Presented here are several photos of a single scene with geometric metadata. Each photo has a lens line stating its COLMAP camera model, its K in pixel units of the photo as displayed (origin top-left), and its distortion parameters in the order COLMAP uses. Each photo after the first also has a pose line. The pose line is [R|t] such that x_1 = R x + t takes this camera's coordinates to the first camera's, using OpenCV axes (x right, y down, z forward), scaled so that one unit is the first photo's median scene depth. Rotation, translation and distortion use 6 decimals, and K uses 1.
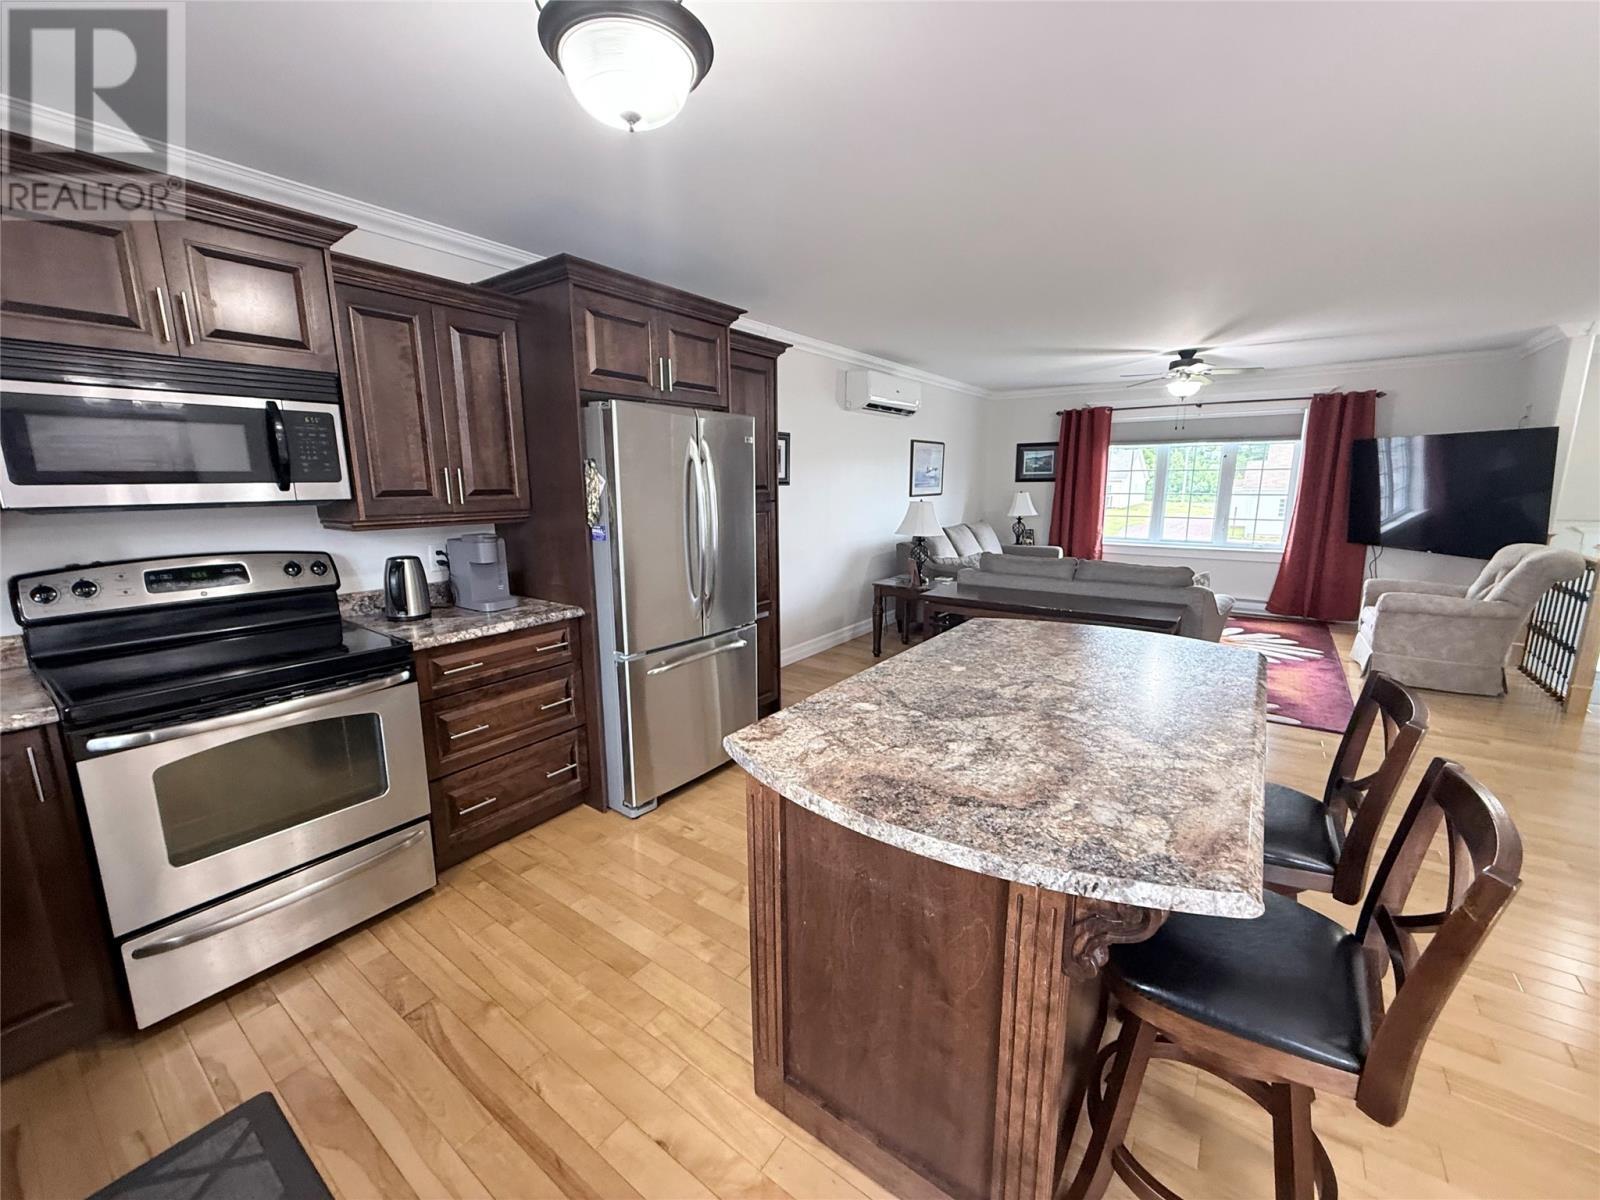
lens RADIAL K [[634.6, 0, 792.6], [0, 634.6, 598.1], [0, 0, 1]] dist [-0.003416, 0.000181]
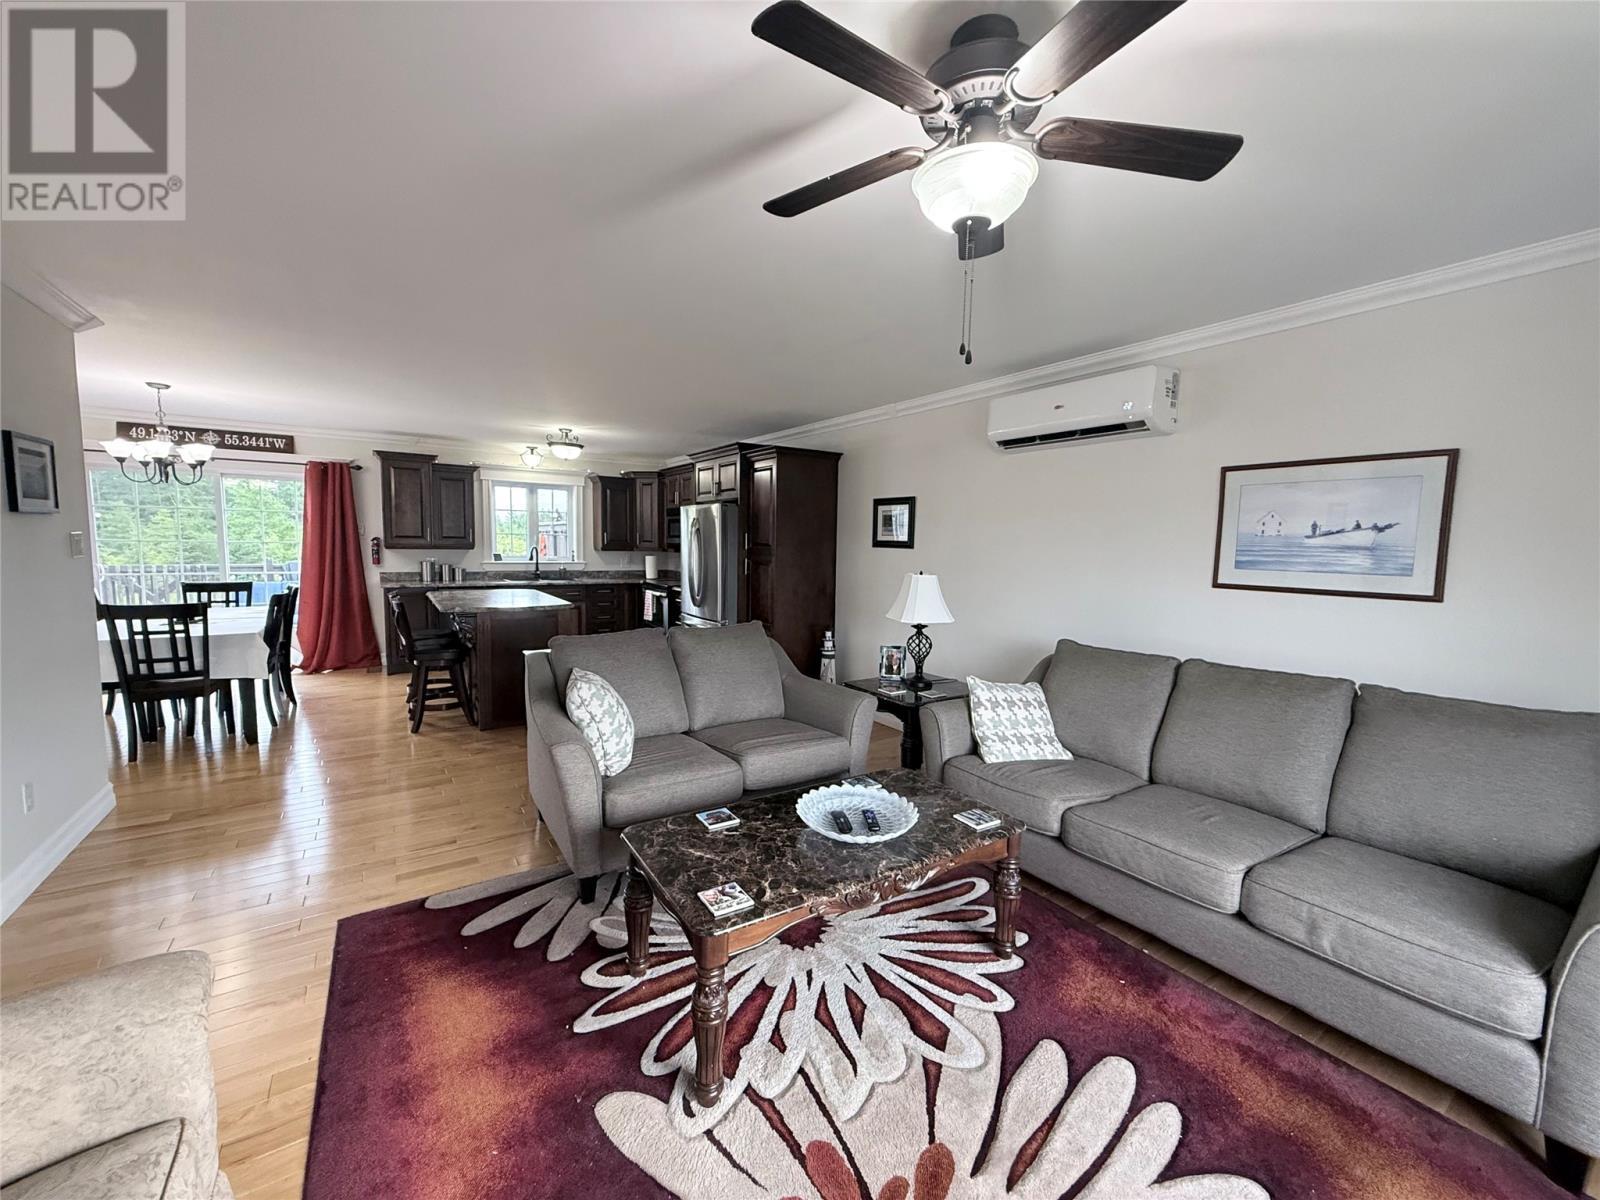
lens RADIAL K [[634.6, 0, 790.9], [0, 634.6, 597.7], [0, 0, 1]] dist [-0.003416, 0.000181]
pose [[-0.349133, 0.086093, -0.933110, 1.098527], [-0.186327, 0.969509, 0.159168, -0.252720], [0.918362, 0.229434, -0.322446, 1.298385]]
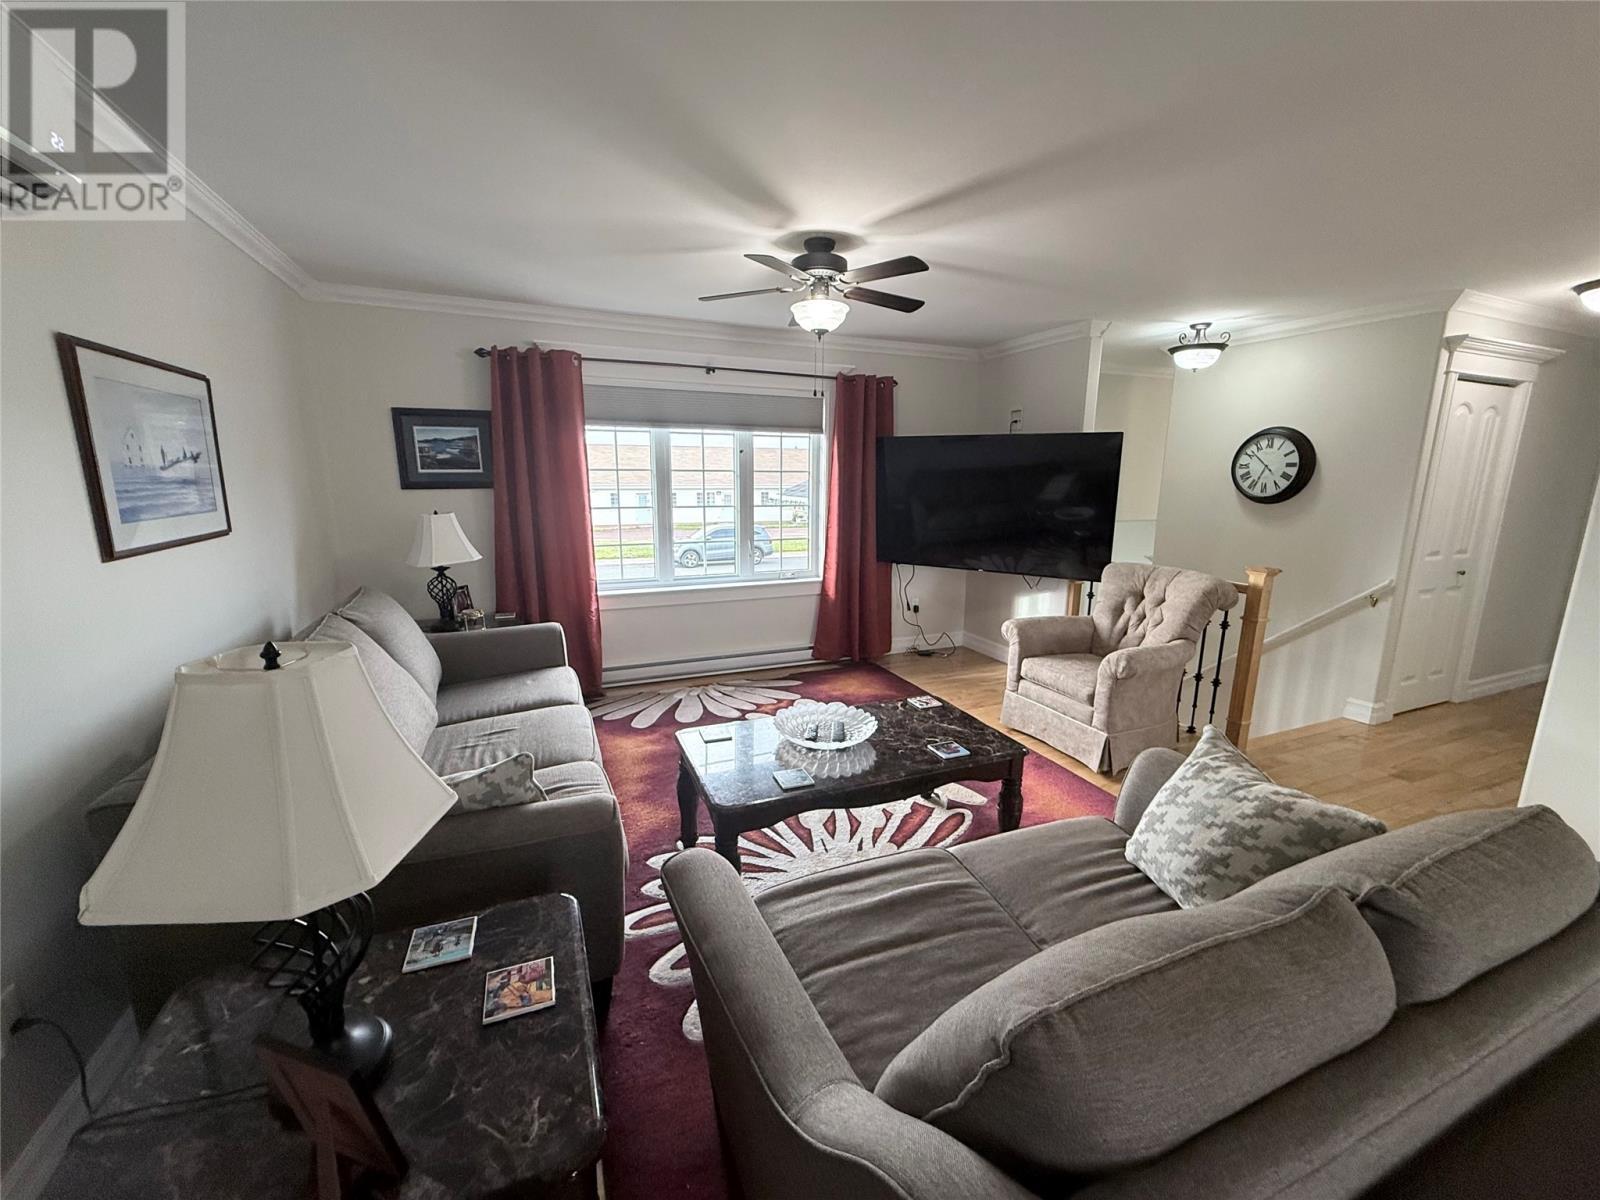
lens RADIAL K [[634.6, 0, 796.1], [0, 634.6, 594.9], [0, 0, 1]] dist [-0.003416, 0.000181]
pose [[0.507402, -0.152522, 0.848104, 0.160981], [0.147973, 0.985013, 0.088614, -0.191130], [-0.848909, 0.080533, 0.522367, 0.940724]]
